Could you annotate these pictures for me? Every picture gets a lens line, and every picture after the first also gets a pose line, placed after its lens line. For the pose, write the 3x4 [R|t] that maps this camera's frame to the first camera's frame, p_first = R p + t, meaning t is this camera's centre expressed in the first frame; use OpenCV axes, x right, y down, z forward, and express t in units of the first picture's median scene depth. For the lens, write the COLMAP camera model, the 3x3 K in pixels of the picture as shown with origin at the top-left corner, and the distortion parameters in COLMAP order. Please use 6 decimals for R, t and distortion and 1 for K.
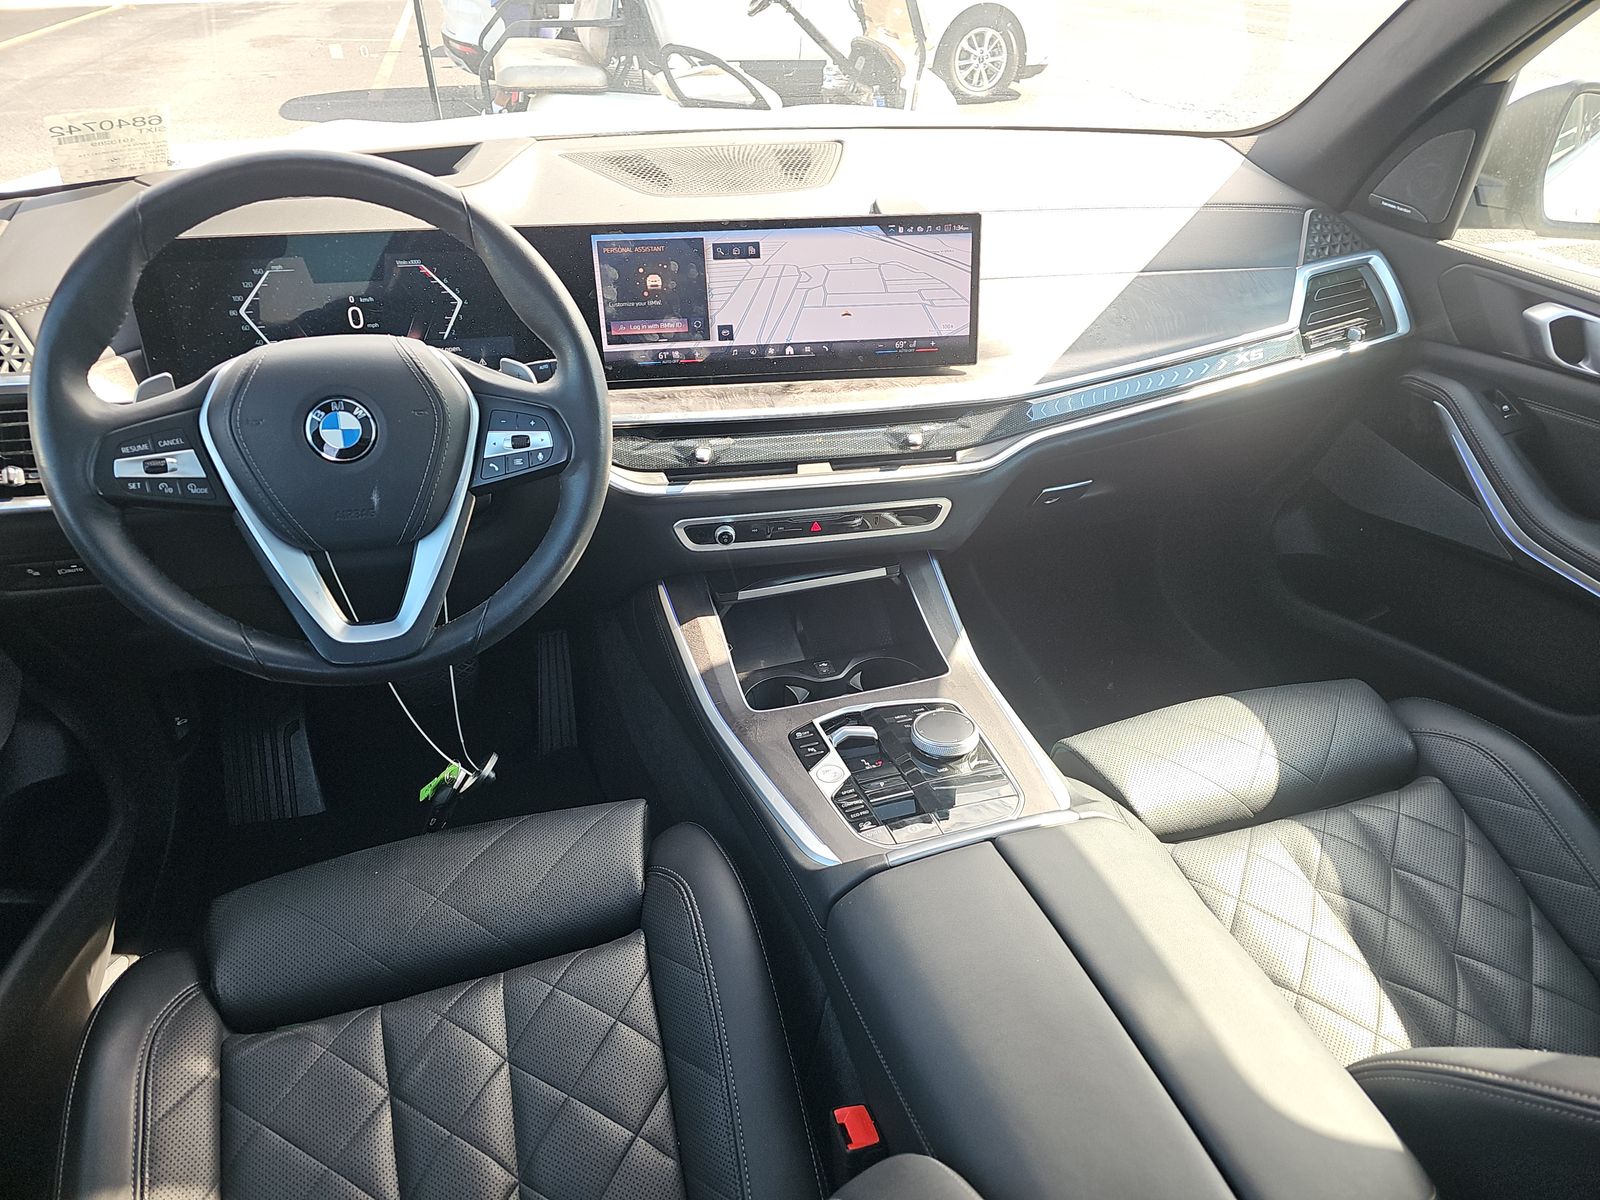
lens RADIAL K [[1006.3, 0, 800.0], [0, 1006.3, 600.0], [0, 0, 1]] dist [0.044469, -0.054426]
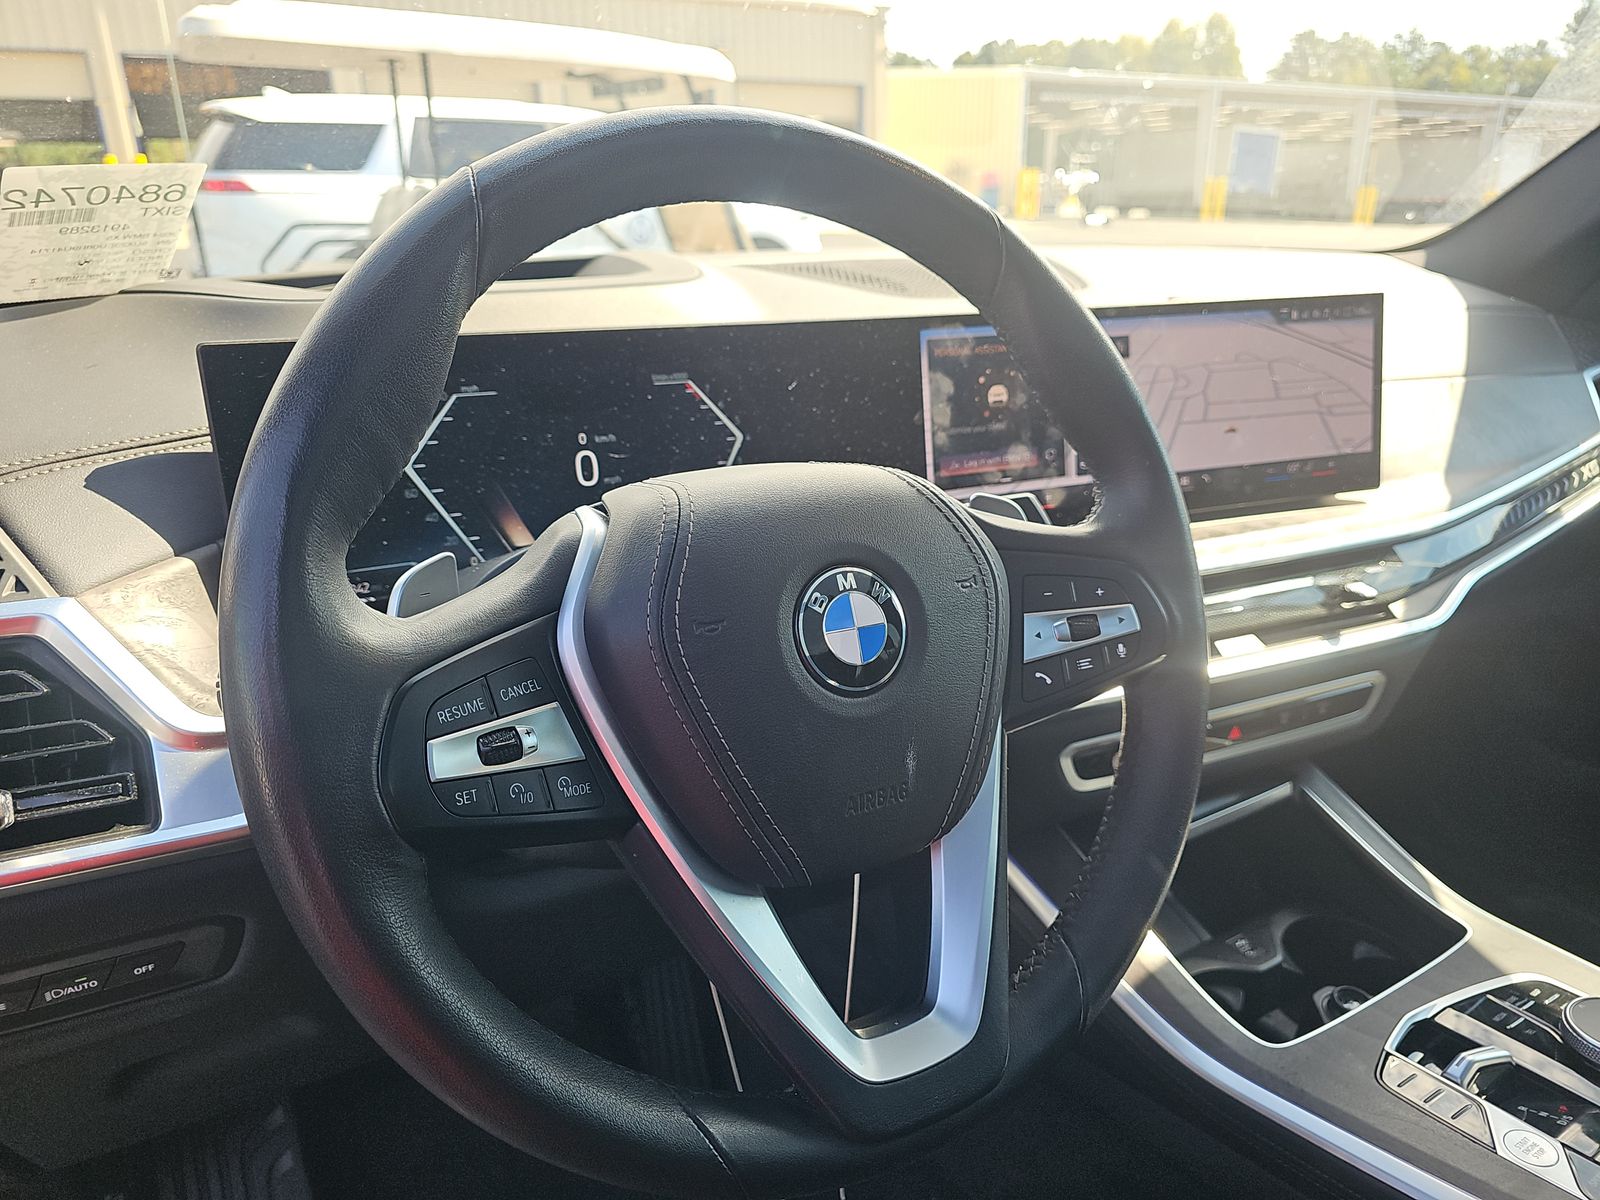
lens RADIAL K [[1050.3, 0, 800.0], [0, 1050.3, 600.0], [0, 0, 1]] dist [0.024898, -0.053607]
pose [[0.973854, -0.088217, 0.209348, -0.431907], [0.129624, 0.972567, -0.193161, -0.064142], [-0.186565, 0.215247, 0.958573, 0.381818]]
